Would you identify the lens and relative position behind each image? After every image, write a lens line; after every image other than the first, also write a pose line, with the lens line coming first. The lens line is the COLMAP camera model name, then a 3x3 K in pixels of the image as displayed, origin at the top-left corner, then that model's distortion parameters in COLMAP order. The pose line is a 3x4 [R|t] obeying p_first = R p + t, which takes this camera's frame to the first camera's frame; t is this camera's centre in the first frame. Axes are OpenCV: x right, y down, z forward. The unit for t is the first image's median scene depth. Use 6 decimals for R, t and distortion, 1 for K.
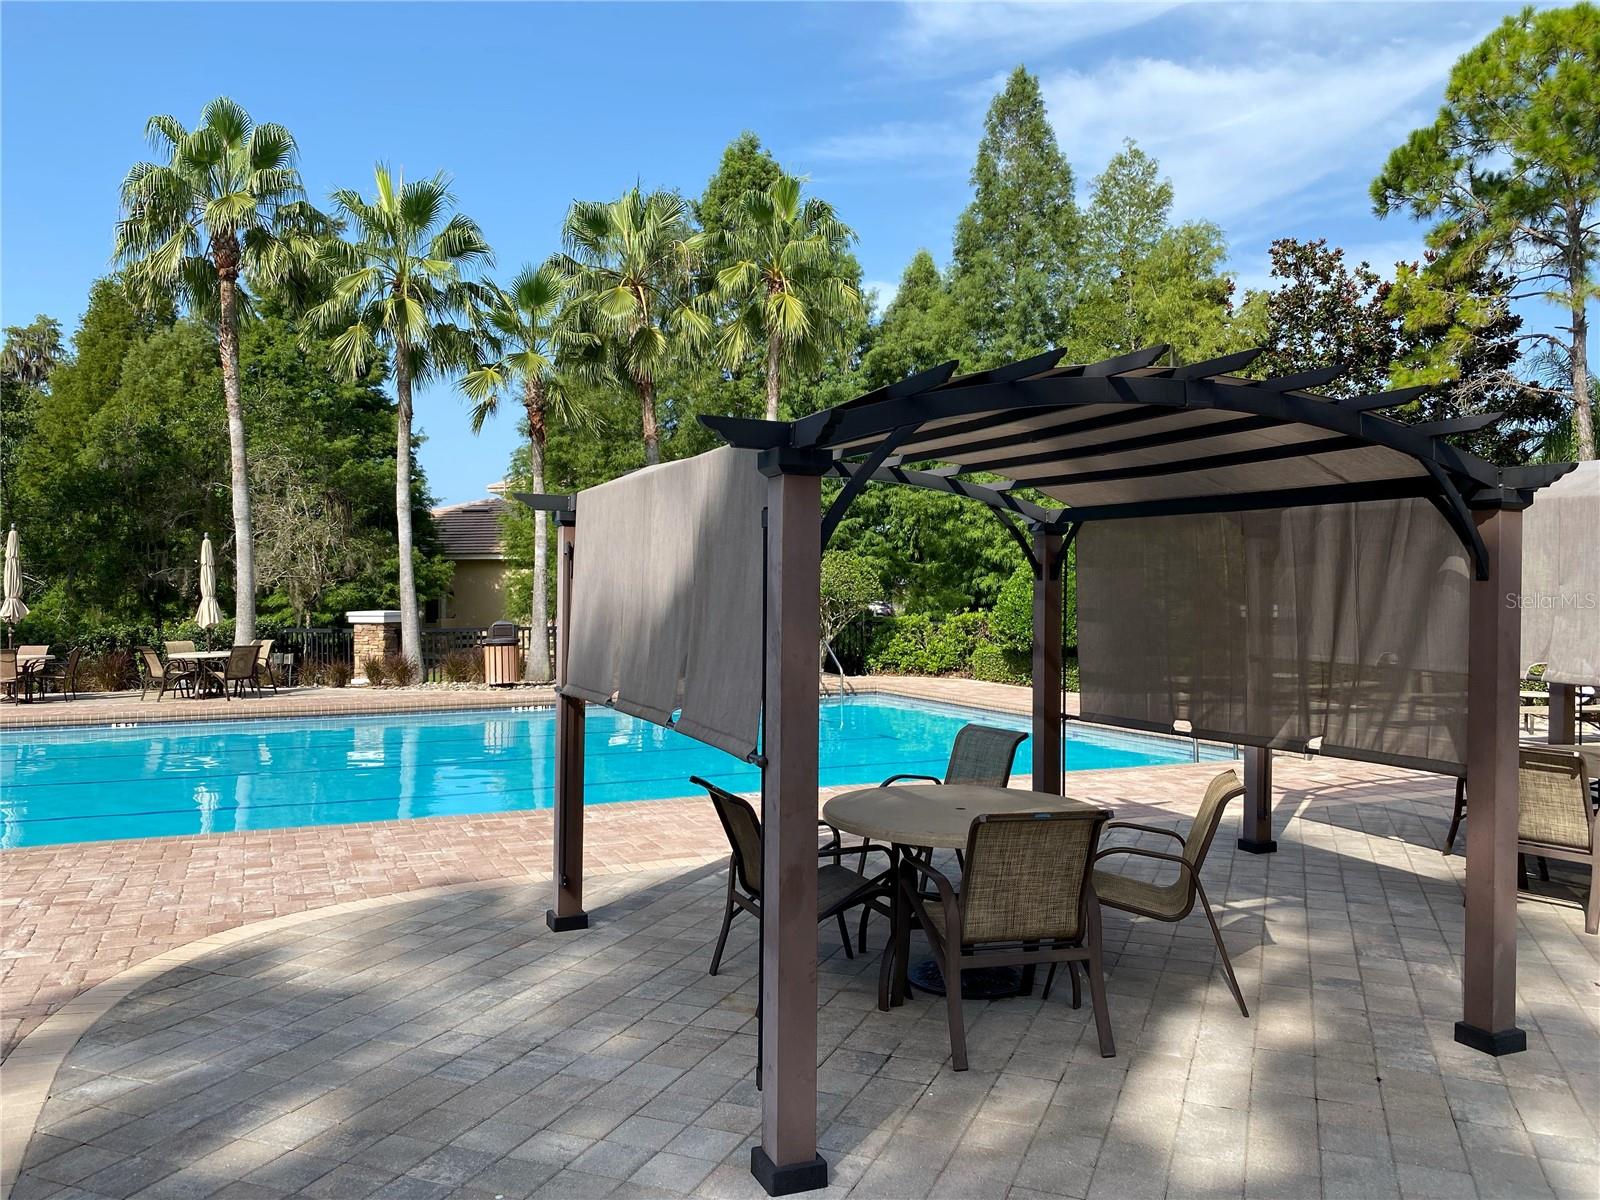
lens RADIAL K [[1223.1, 0, 786.2], [0, 1223.1, 598.2], [0, 0, 1]] dist [0.025123, -0.025246]
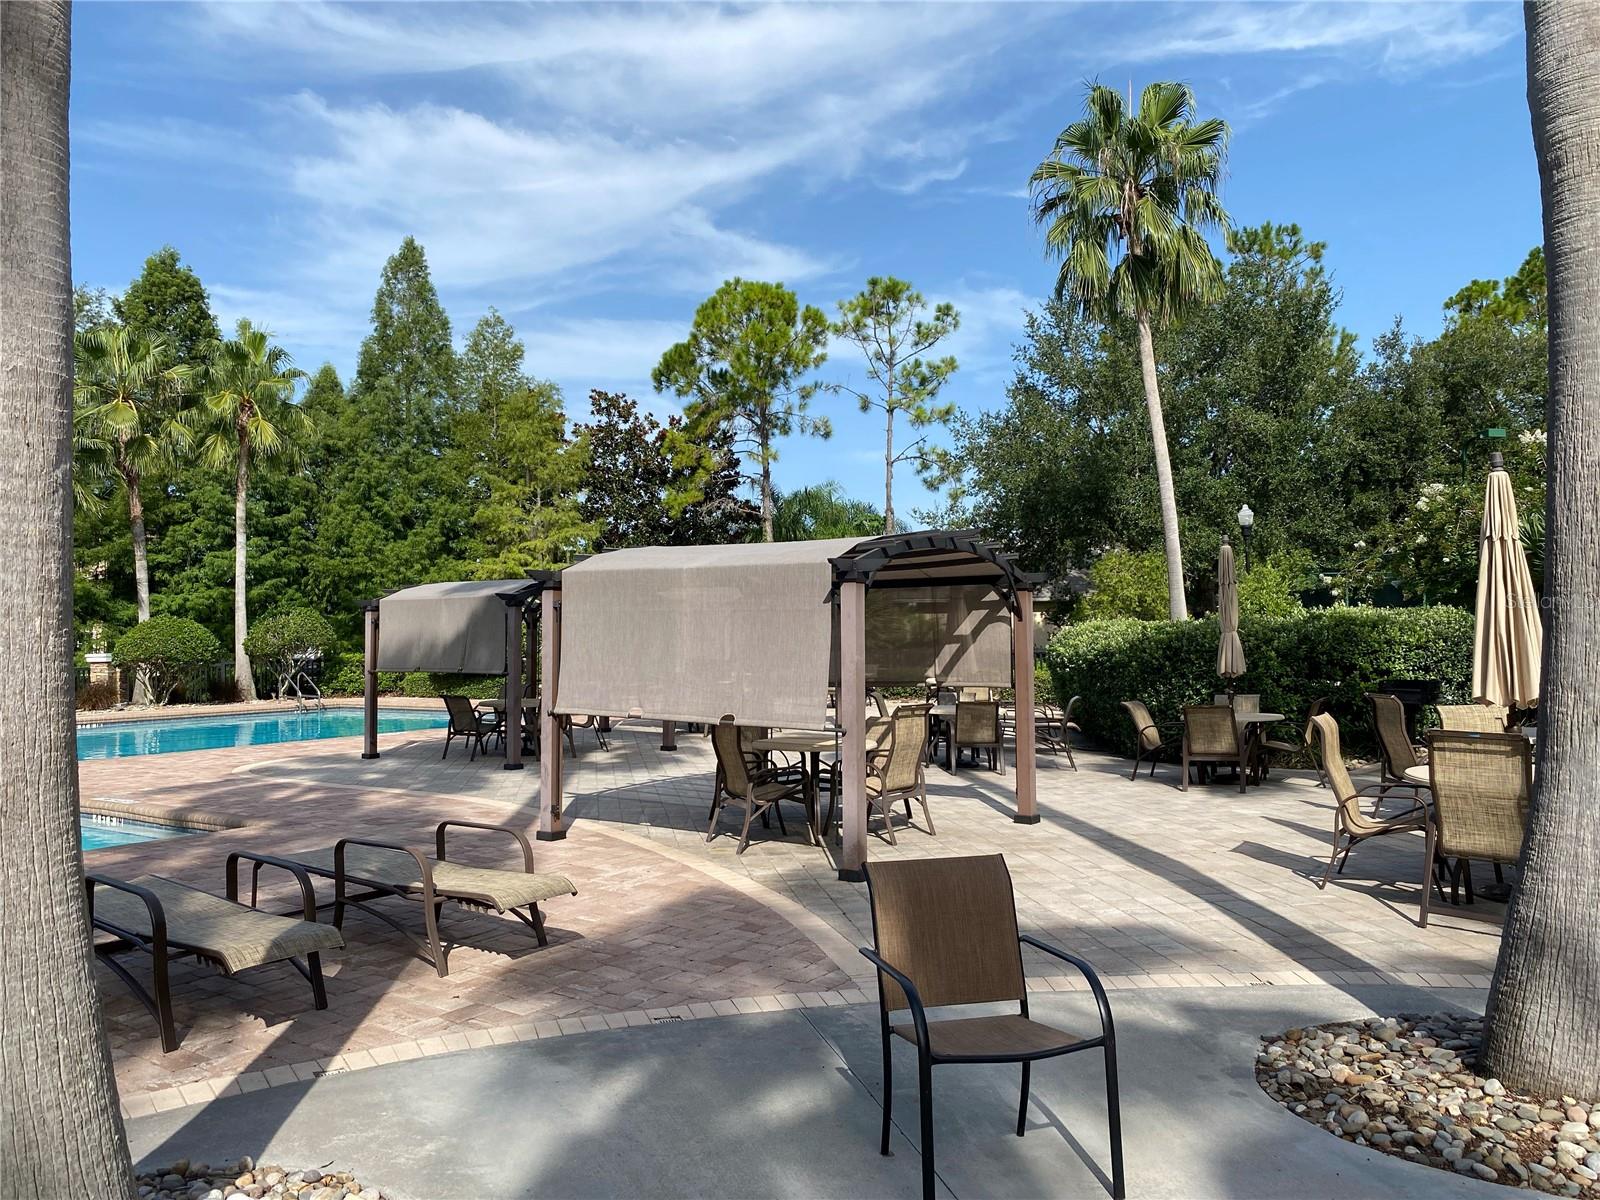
lens RADIAL K [[1223.1, 0, 795.8], [0, 1223.1, 614.1], [0, 0, 1]] dist [0.025123, -0.025246]
pose [[0.852404, -0.000515, 0.522884, -0.145220], [0.012816, 0.999720, -0.019908, 0.002165], [-0.522727, 0.023671, 0.852171, -0.329879]]
